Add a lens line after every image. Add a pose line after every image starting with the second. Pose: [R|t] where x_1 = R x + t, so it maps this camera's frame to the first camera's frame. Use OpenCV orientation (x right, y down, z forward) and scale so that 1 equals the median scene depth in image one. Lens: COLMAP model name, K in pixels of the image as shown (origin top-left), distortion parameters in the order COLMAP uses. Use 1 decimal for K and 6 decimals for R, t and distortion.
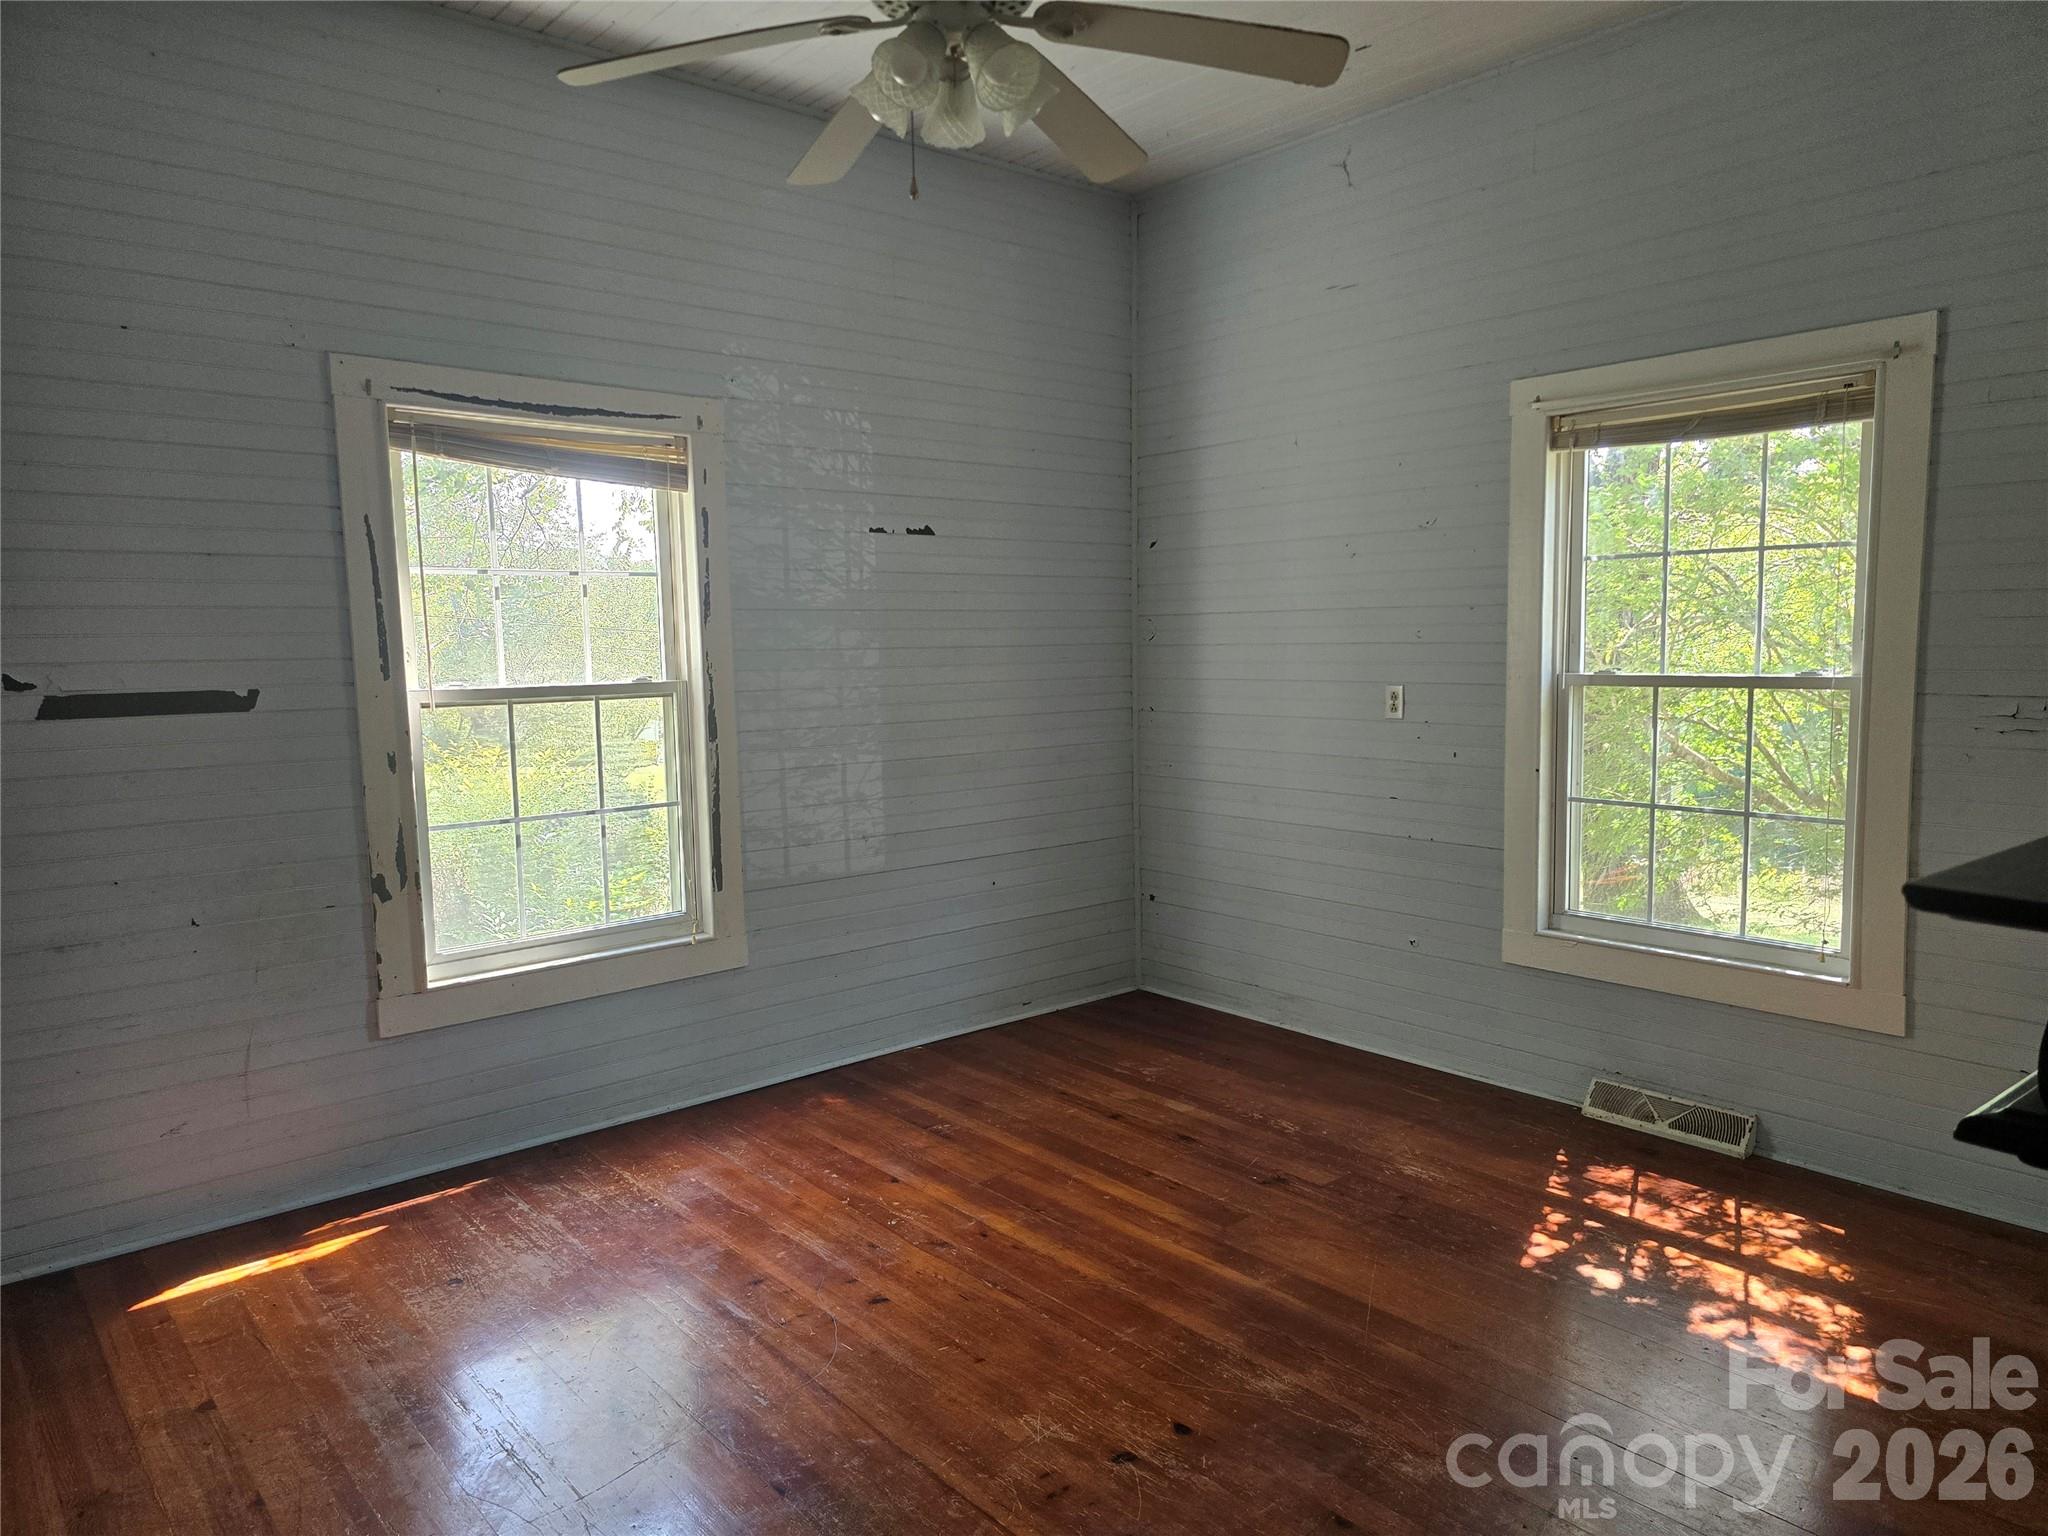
lens RADIAL K [[1382.6, 0, 1037.4], [0, 1382.6, 785.4], [0, 0, 1]] dist [0.069730, -0.072614]
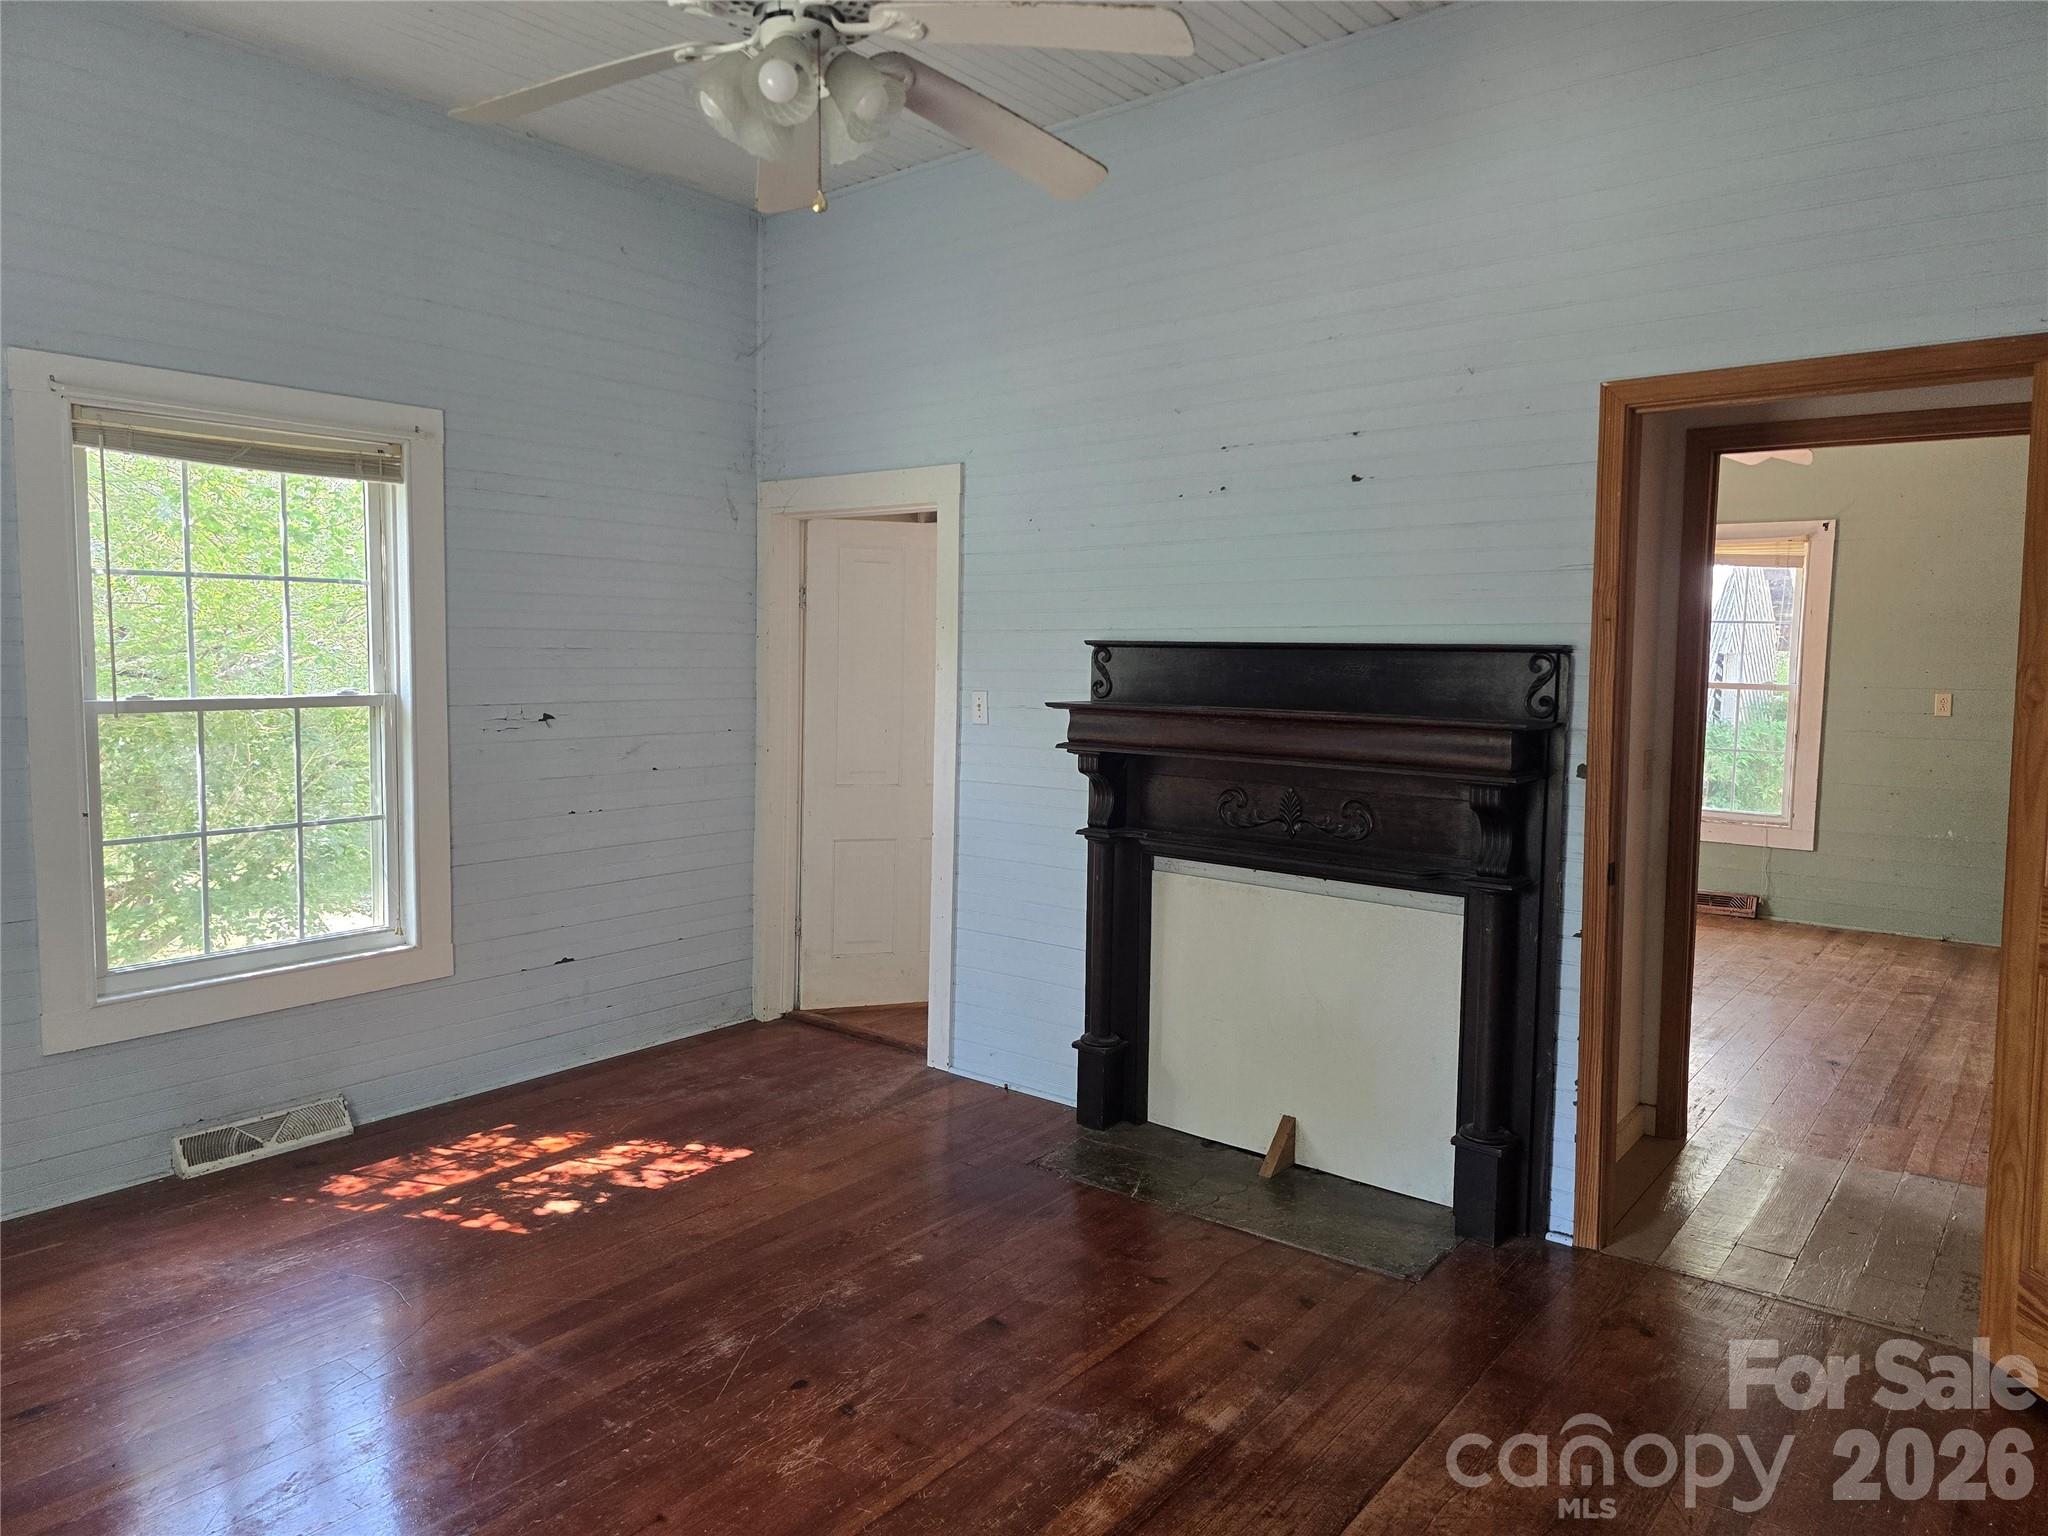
lens RADIAL K [[1382.6, 0, 1032.1], [0, 1382.6, 758.9], [0, 0, 1]] dist [0.069730, -0.072614]
pose [[-0.206361, -0.073144, 0.975738, -0.732360], [0.095809, 0.990900, 0.094544, -0.086842], [-0.973774, 0.112994, -0.197476, 0.738737]]
